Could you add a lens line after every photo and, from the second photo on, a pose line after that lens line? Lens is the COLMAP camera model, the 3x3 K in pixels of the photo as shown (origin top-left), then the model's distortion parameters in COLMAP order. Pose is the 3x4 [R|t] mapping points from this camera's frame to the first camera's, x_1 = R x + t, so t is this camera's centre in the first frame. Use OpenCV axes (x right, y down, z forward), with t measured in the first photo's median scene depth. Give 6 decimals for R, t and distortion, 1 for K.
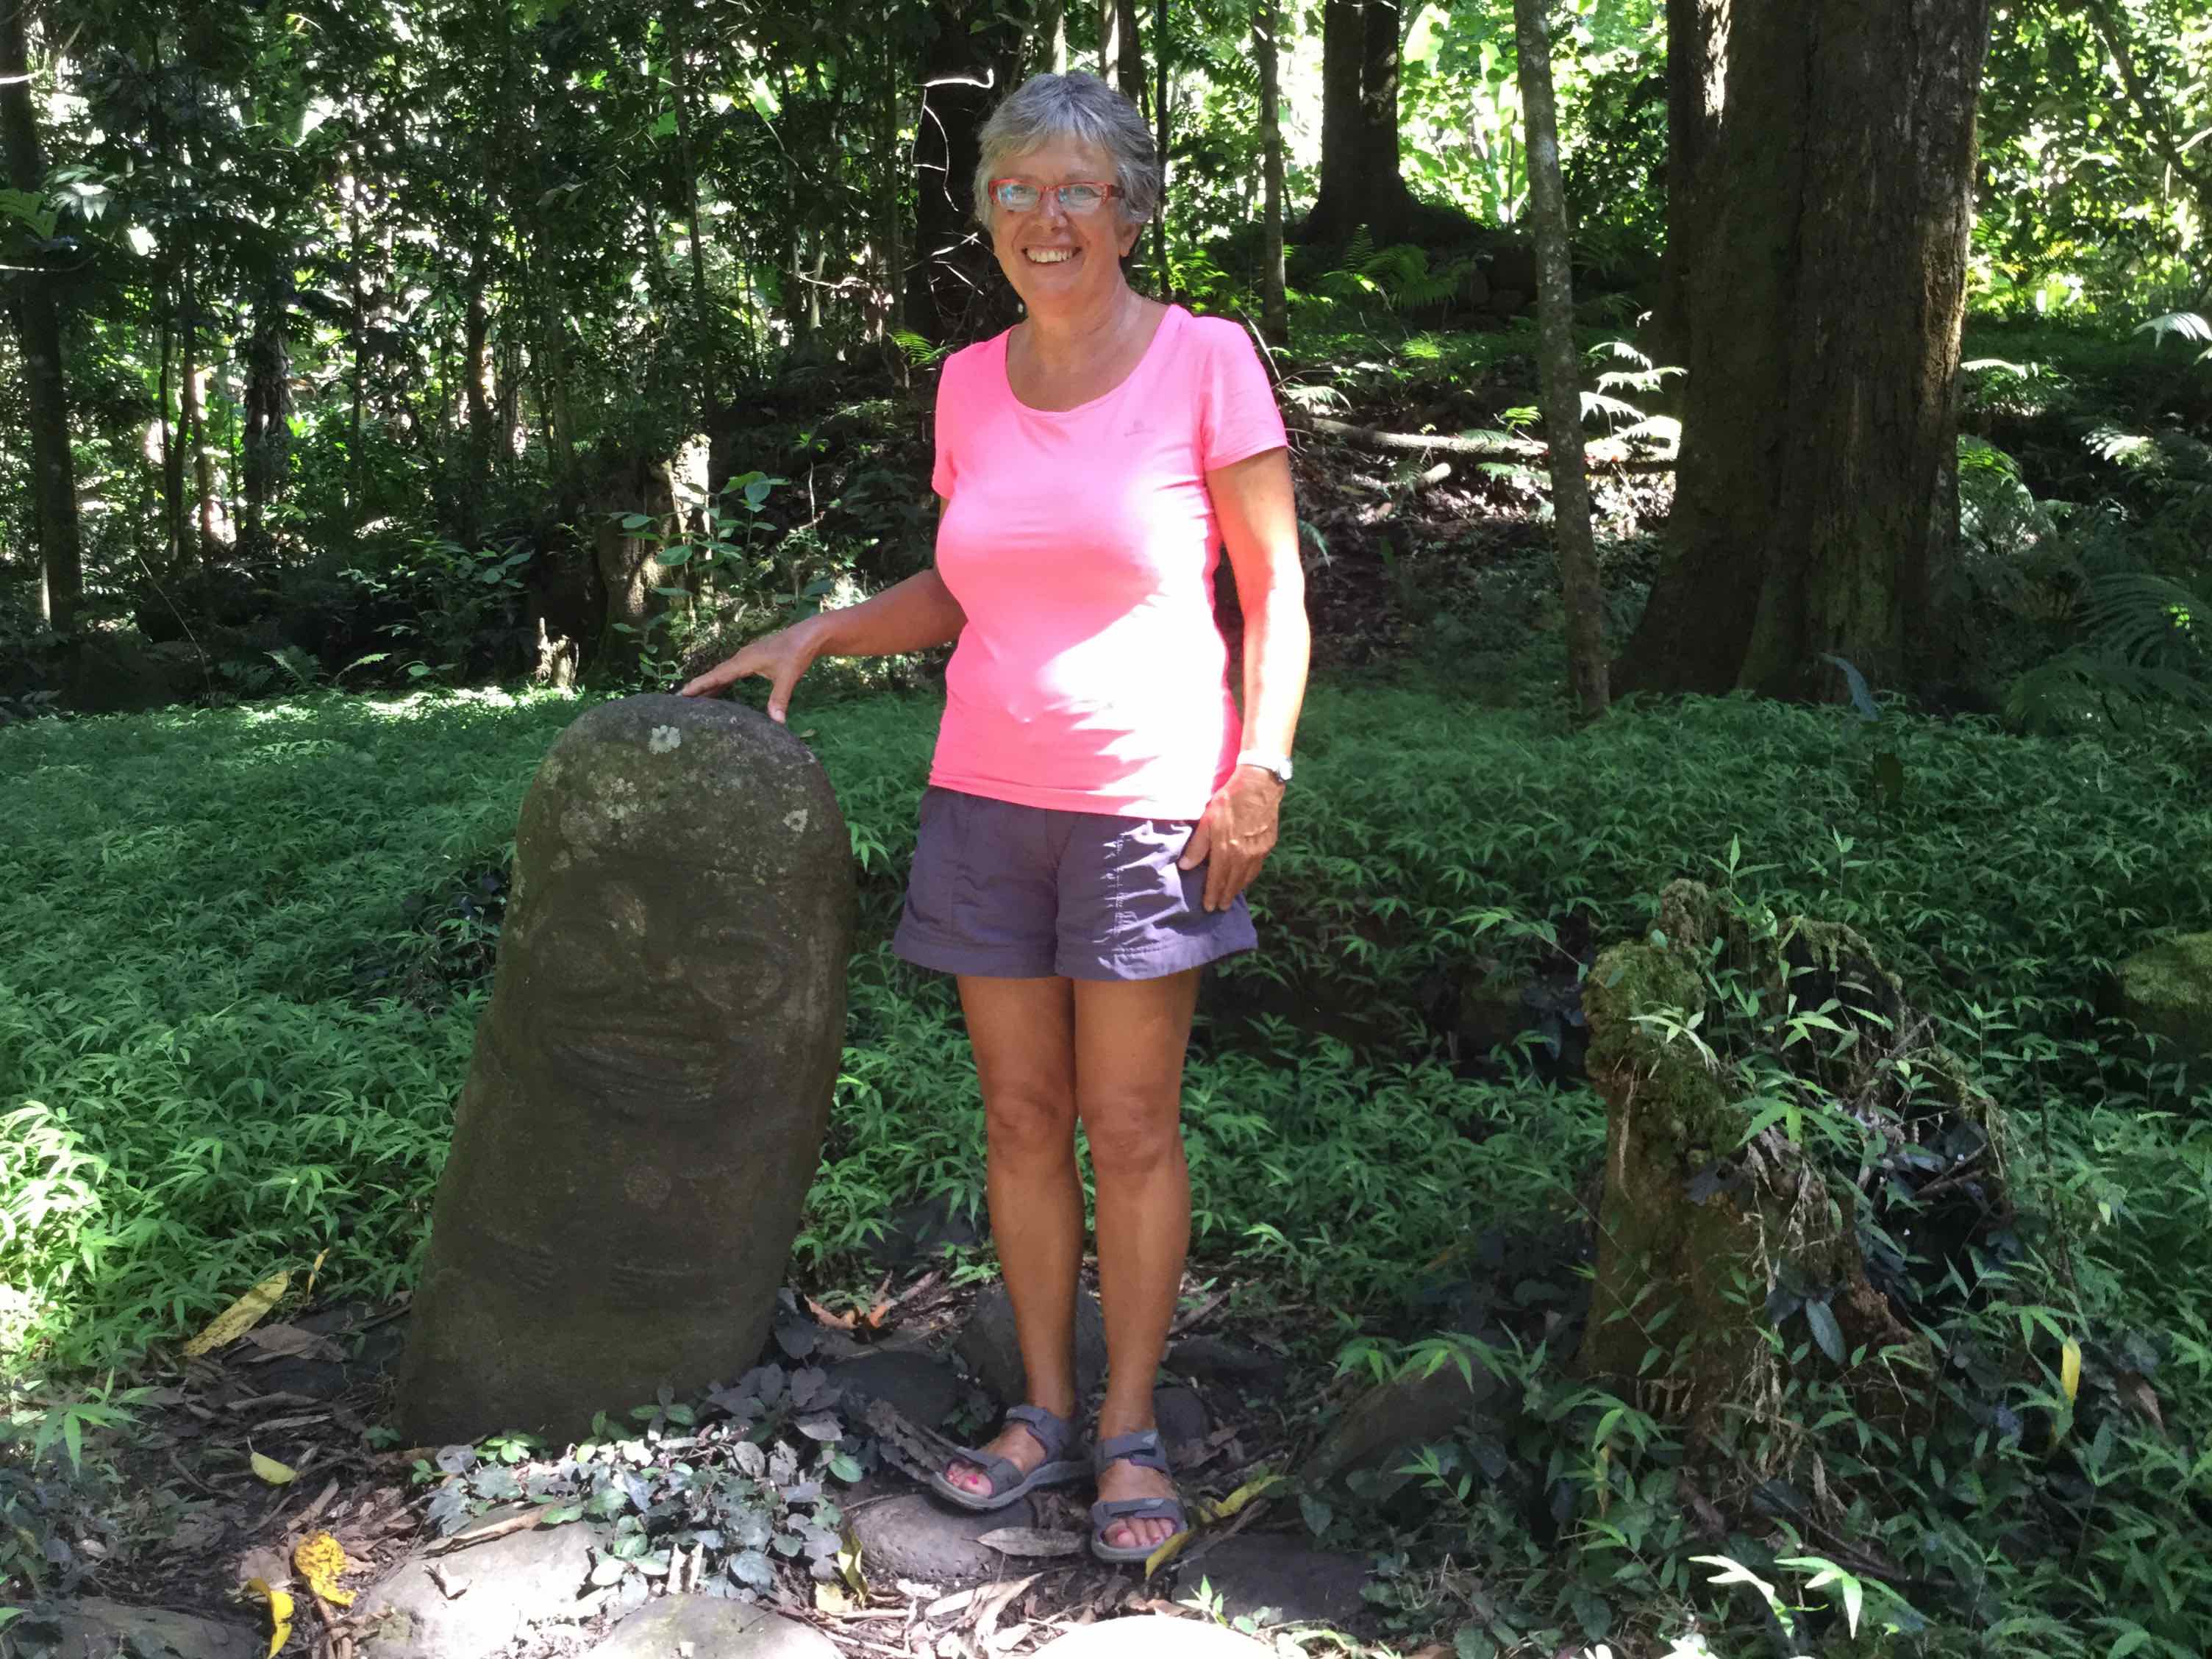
lens RADIAL K [[1962.3, 0, 1100.1], [0, 1962.3, 831.5], [0, 0, 1]] dist [0.063498, -0.008409]
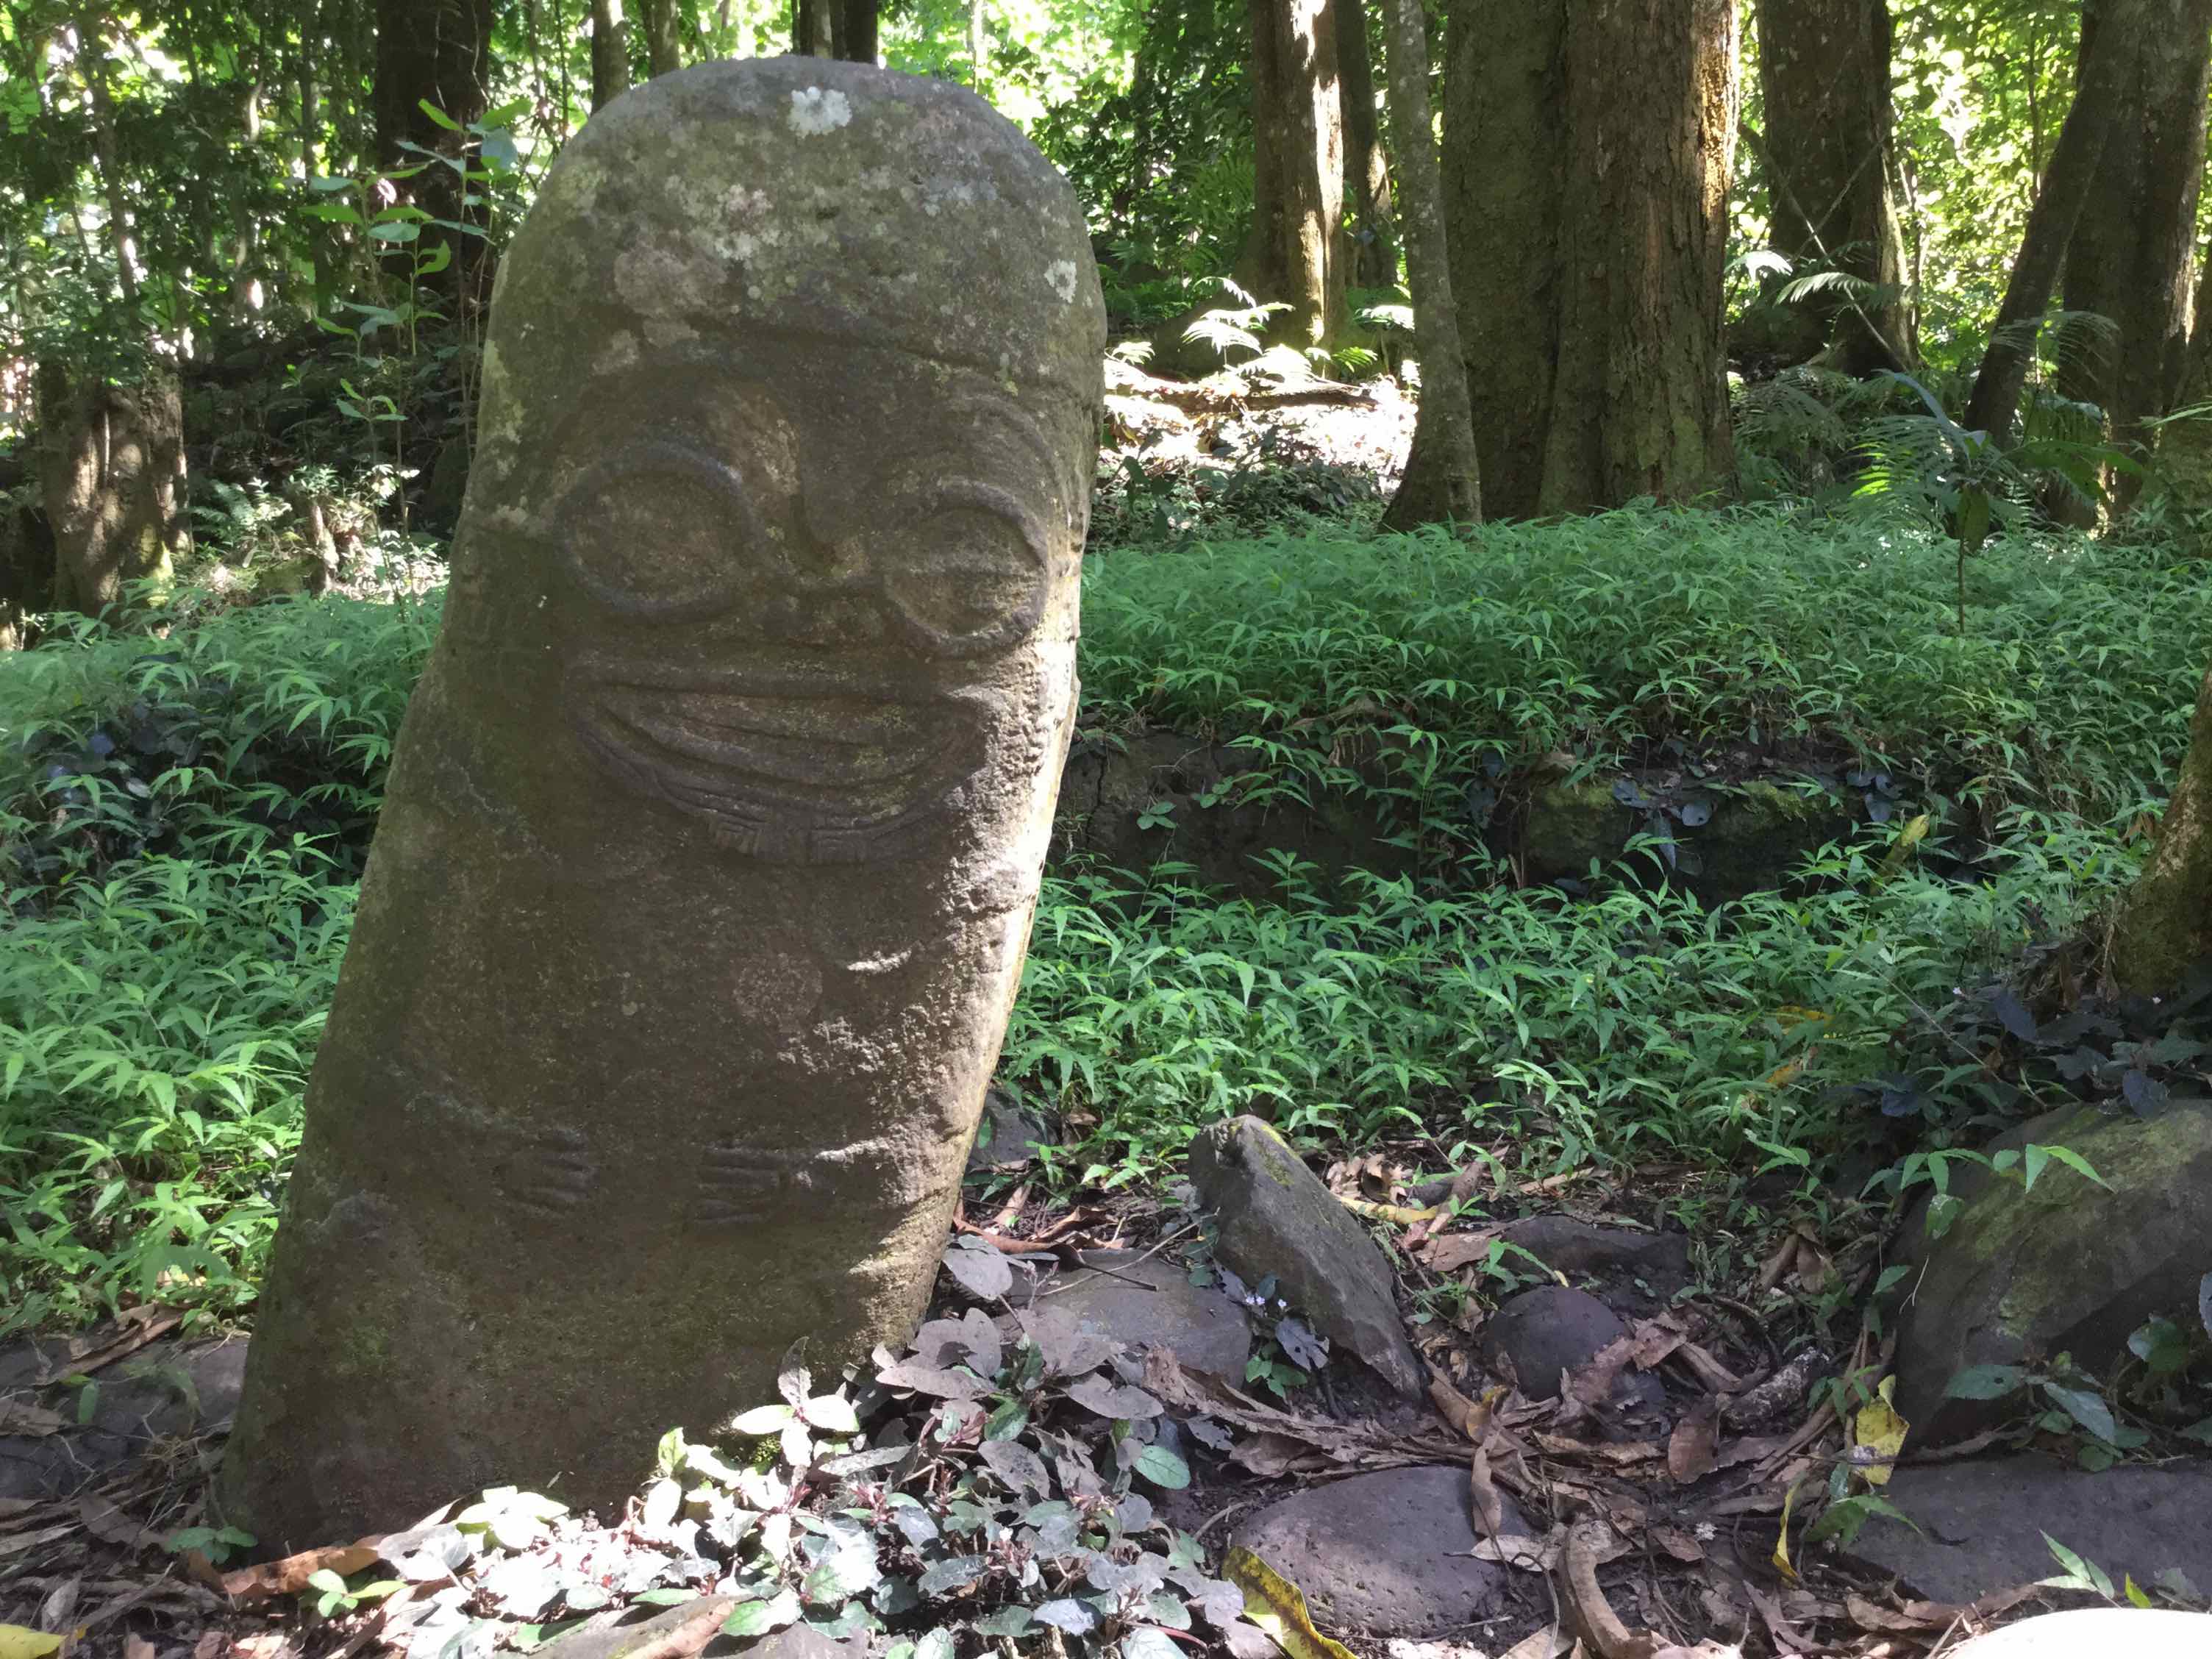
lens RADIAL K [[1962.3, 0, 1113.0], [0, 1962.3, 826.5], [0, 0, 1]] dist [0.063498, -0.008409]
pose [[0.962093, -0.052235, 0.267673, -0.288634], [0.058640, 0.998151, -0.015986, 0.151697], [-0.266343, 0.031076, 0.963377, 0.465005]]
